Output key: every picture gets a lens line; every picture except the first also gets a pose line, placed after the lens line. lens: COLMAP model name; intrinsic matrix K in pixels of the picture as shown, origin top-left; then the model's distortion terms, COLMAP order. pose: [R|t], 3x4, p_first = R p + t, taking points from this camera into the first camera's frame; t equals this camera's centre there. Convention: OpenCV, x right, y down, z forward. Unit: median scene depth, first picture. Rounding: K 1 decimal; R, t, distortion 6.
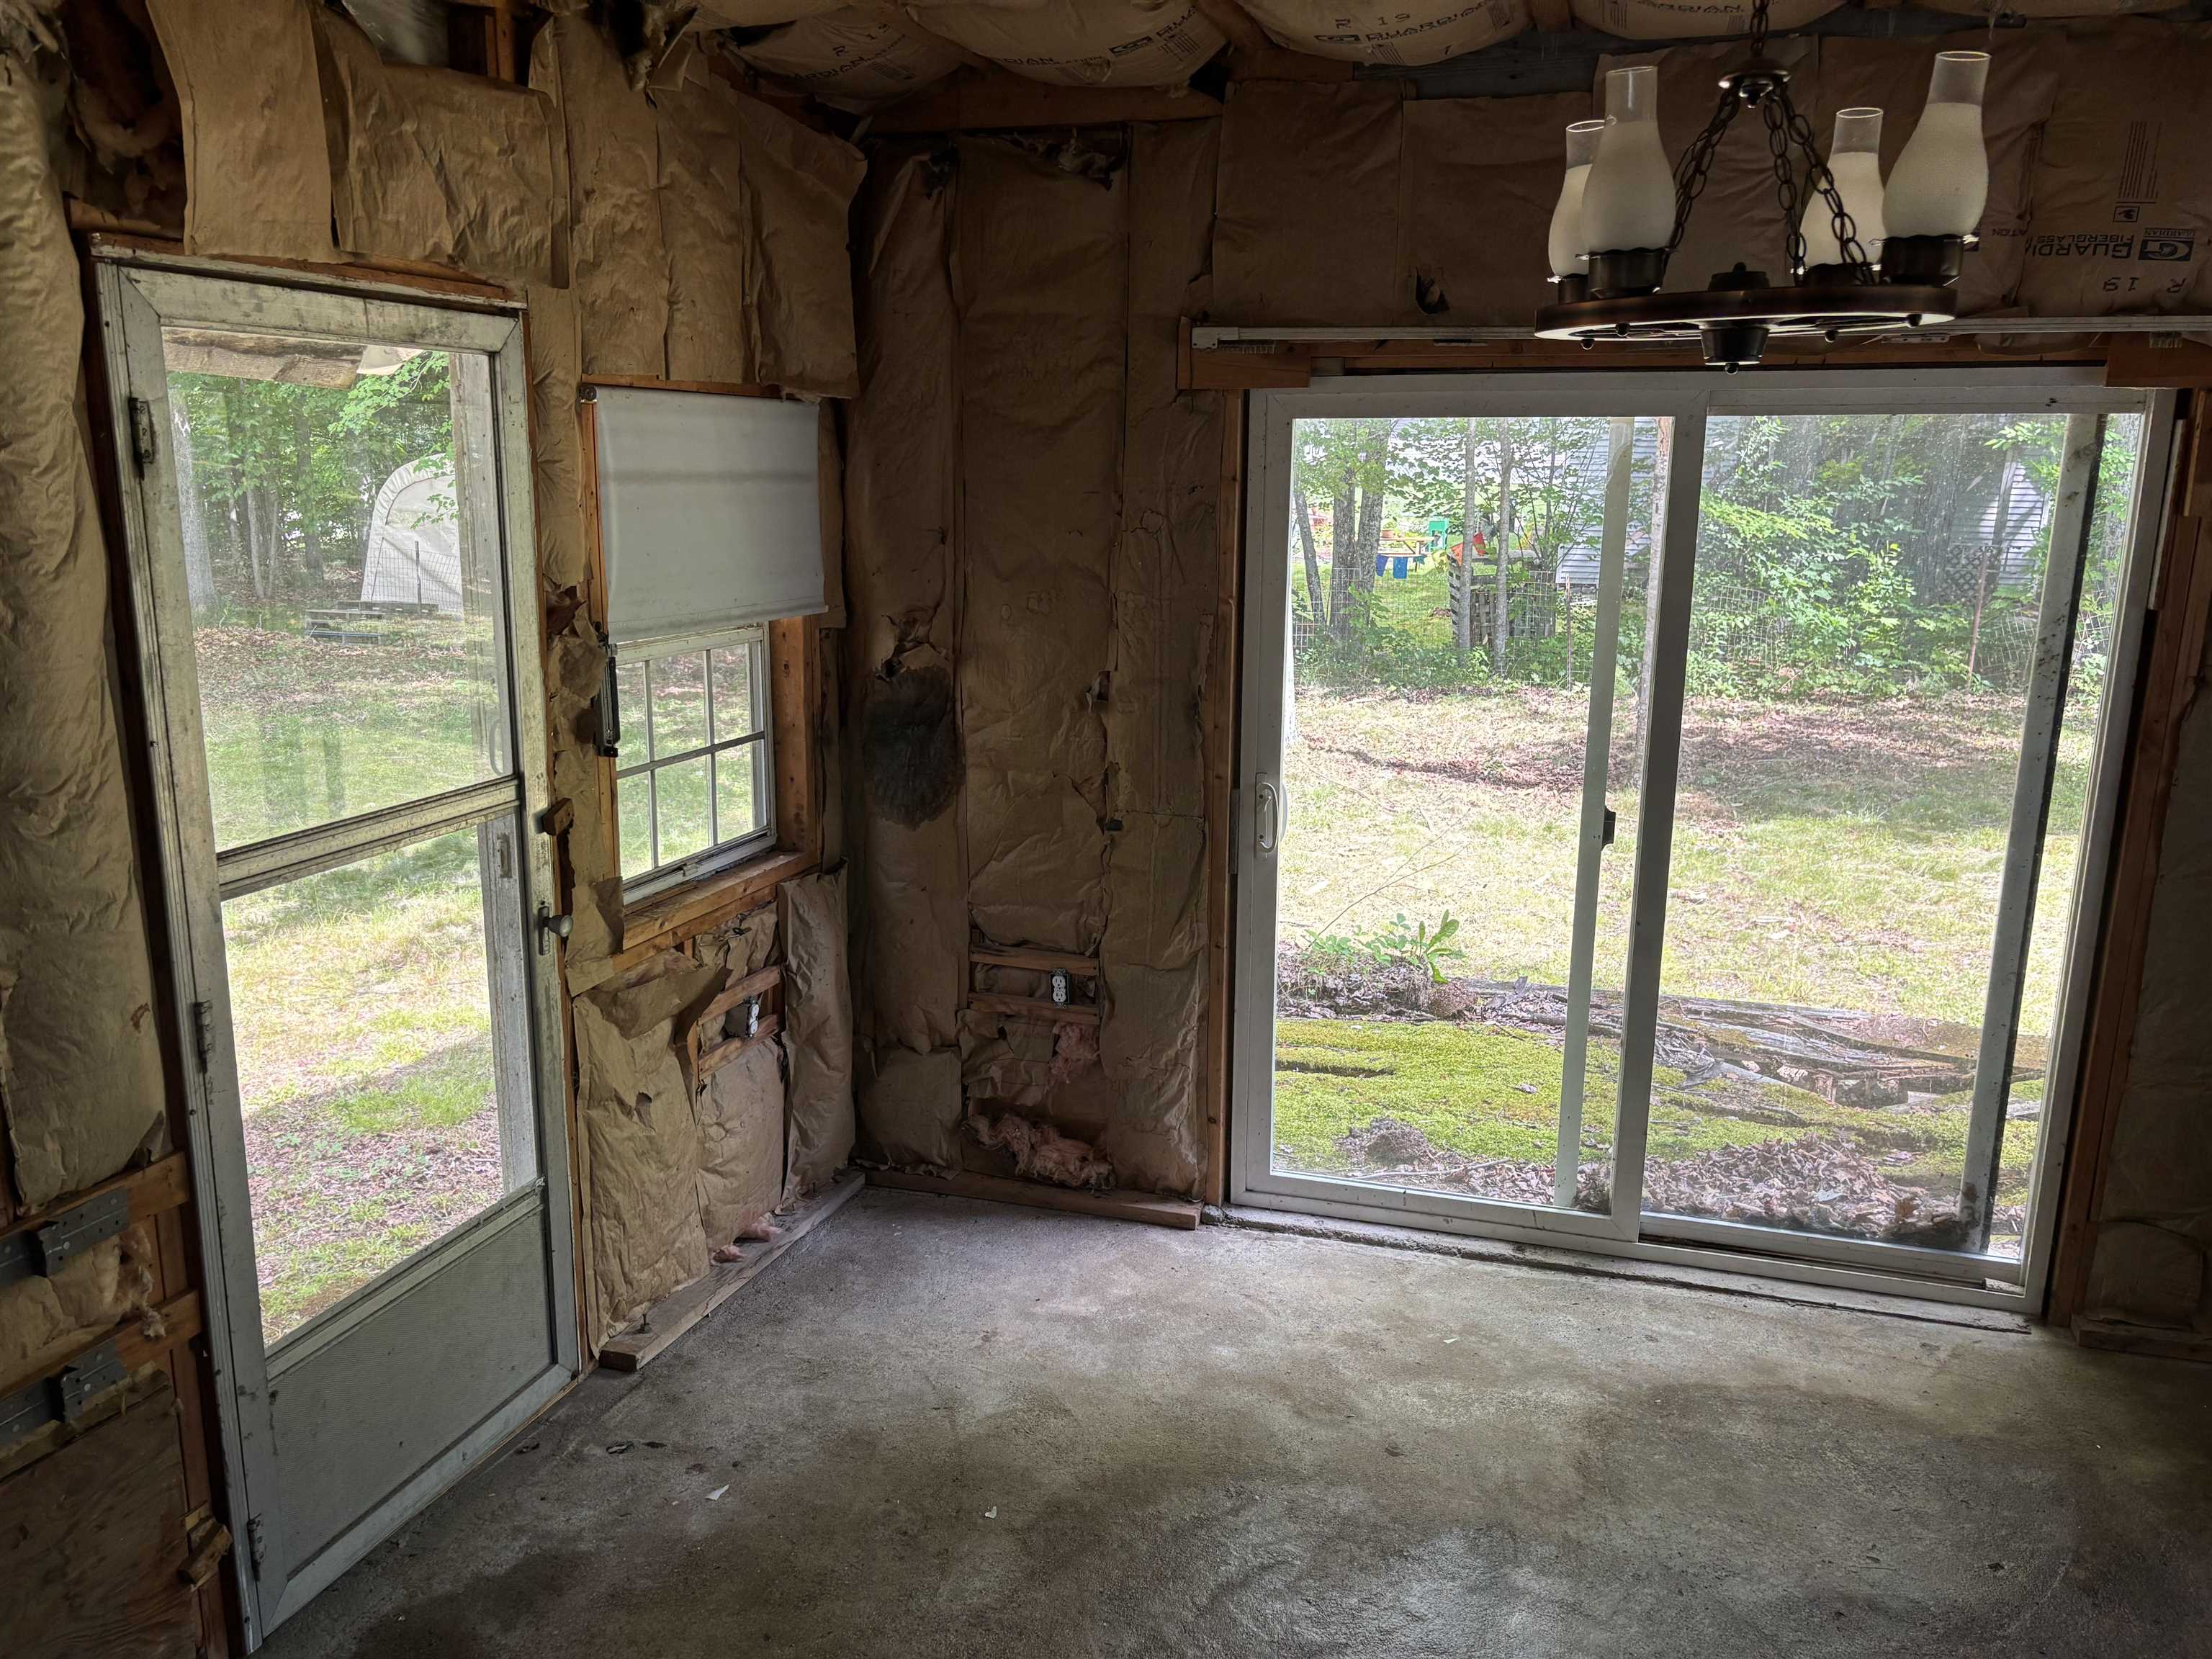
lens RADIAL K [[1652.7, 0, 1103.5], [0, 1652.7, 831.3], [0, 0, 1]] dist [0.022699, -0.020872]
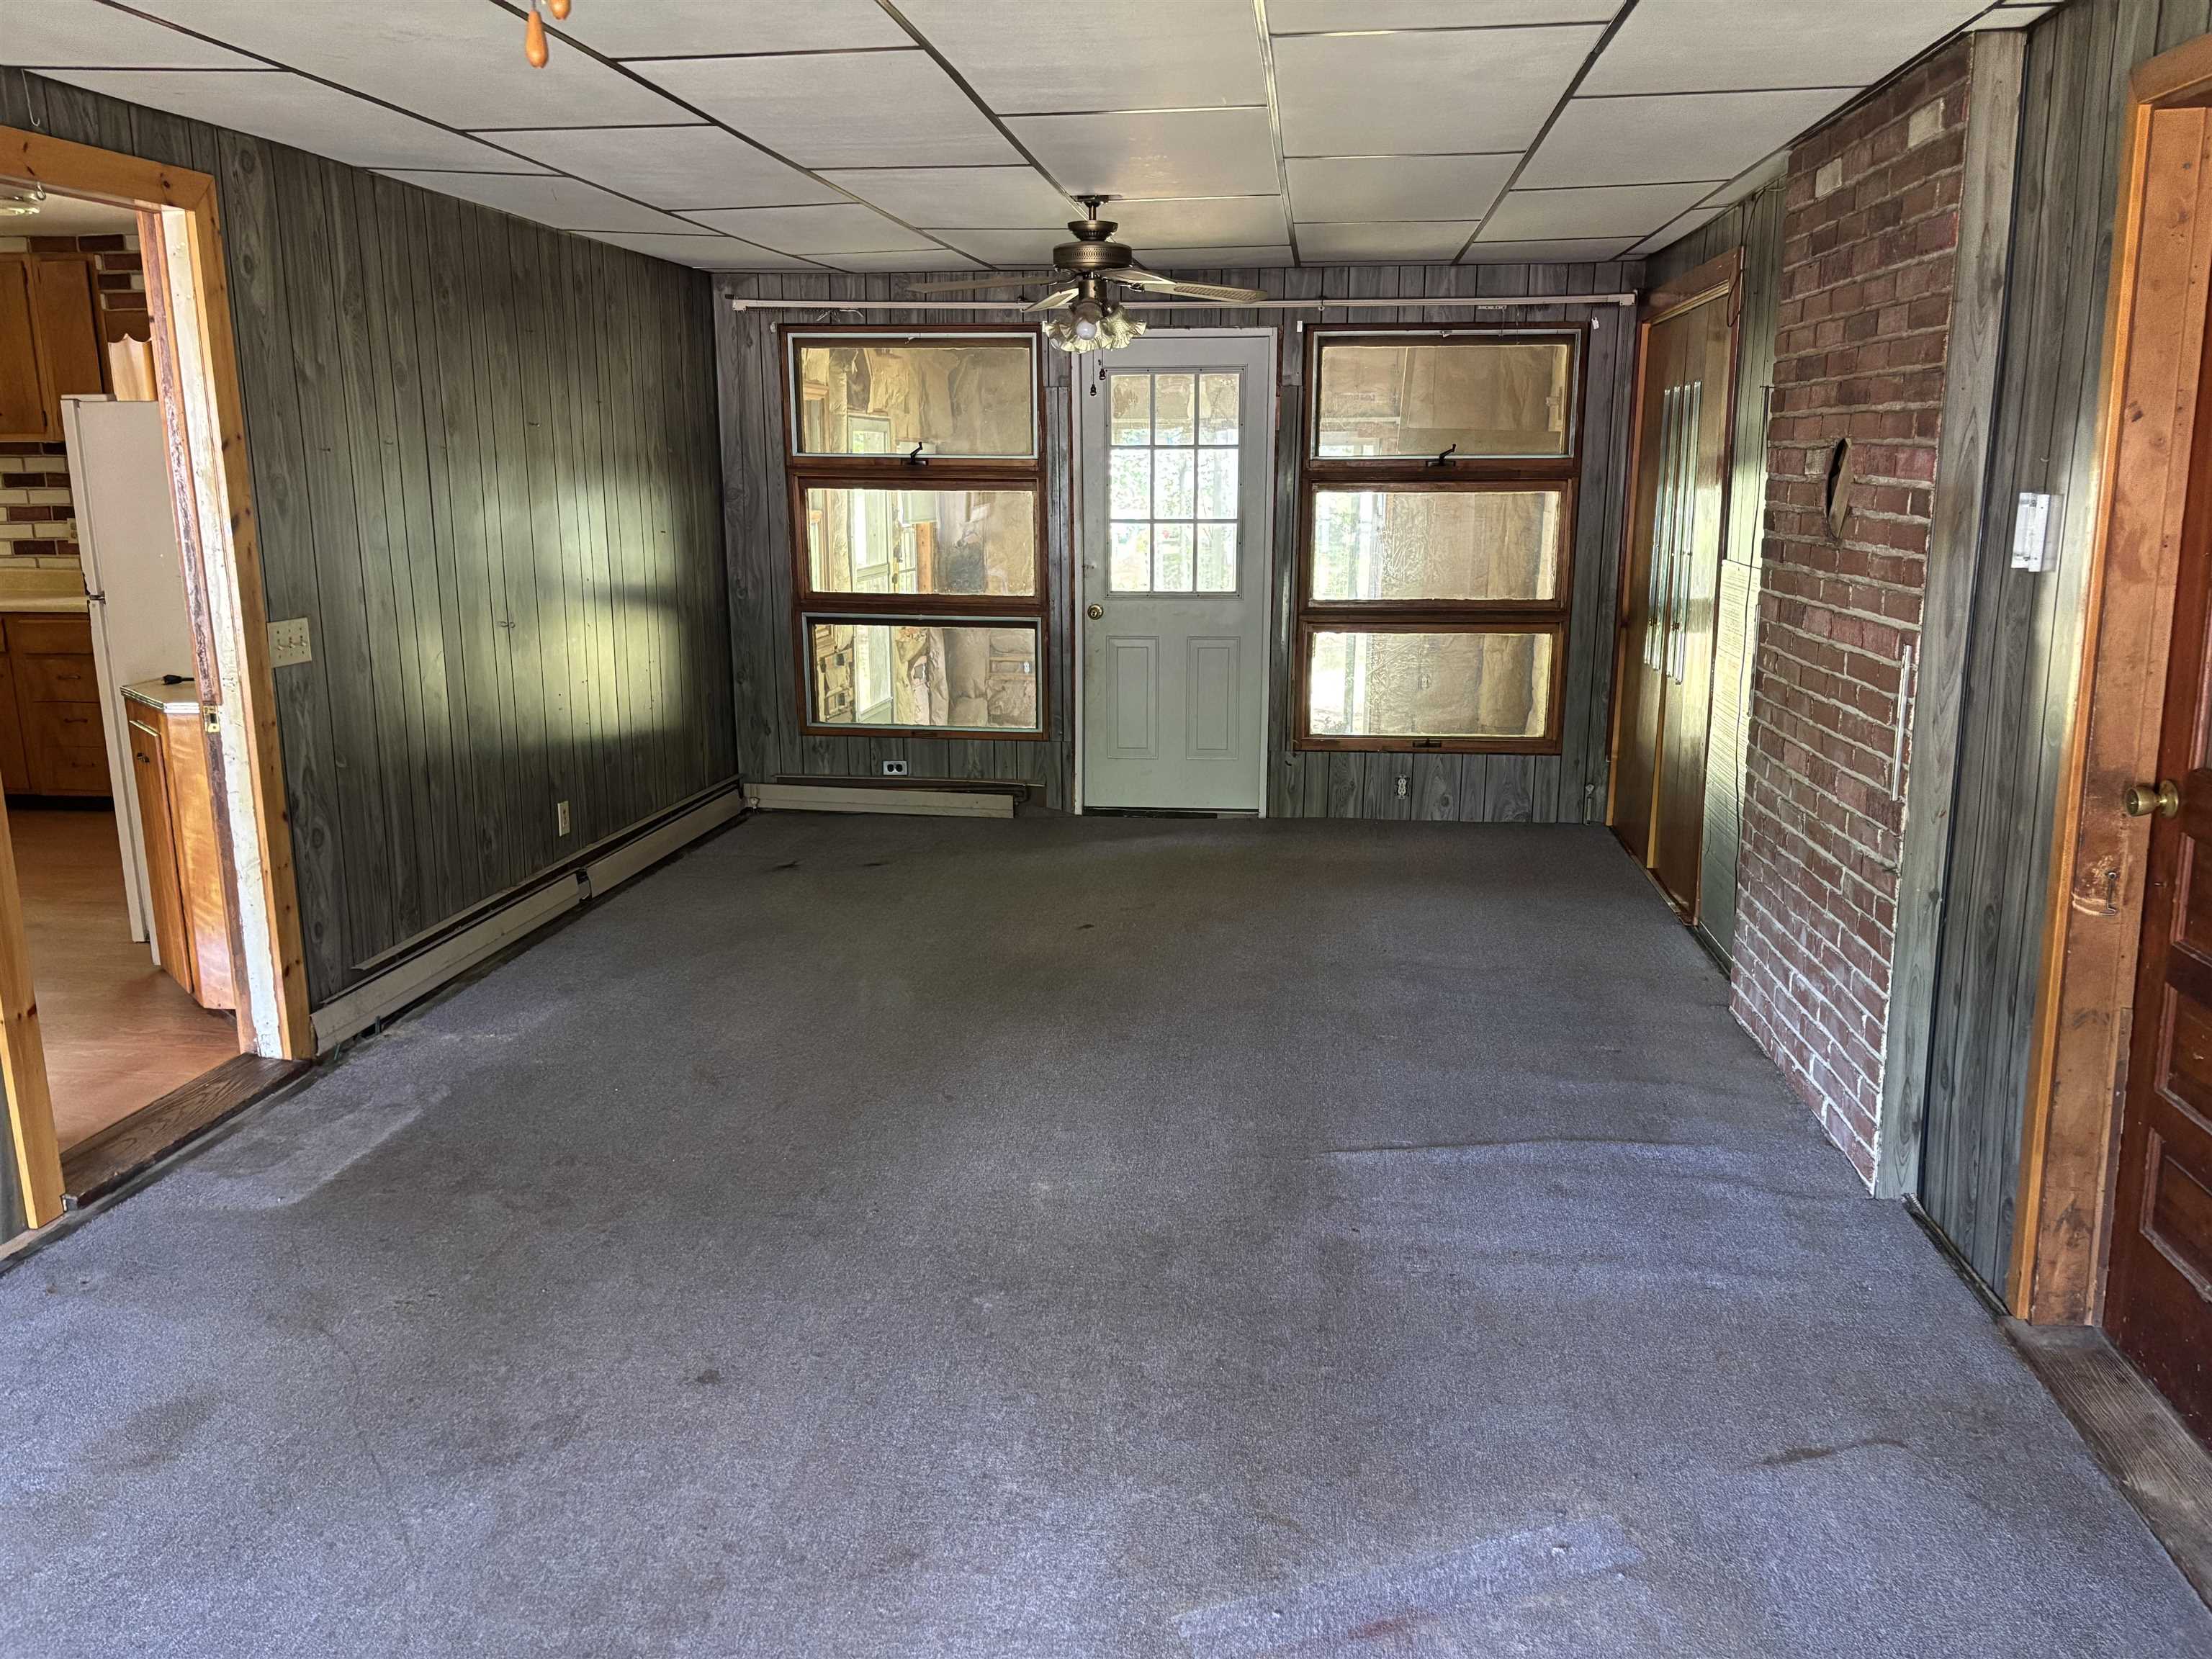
lens RADIAL K [[1652.7, 0, 1106.5], [0, 1652.7, 827.4], [0, 0, 1]] dist [0.022699, -0.020872]
pose [[0.982256, -0.050699, 0.180565, -0.391483], [0.051357, 0.998680, 0.001030, 0.355852], [-0.180378, 0.008262, 0.983563, -1.590327]]
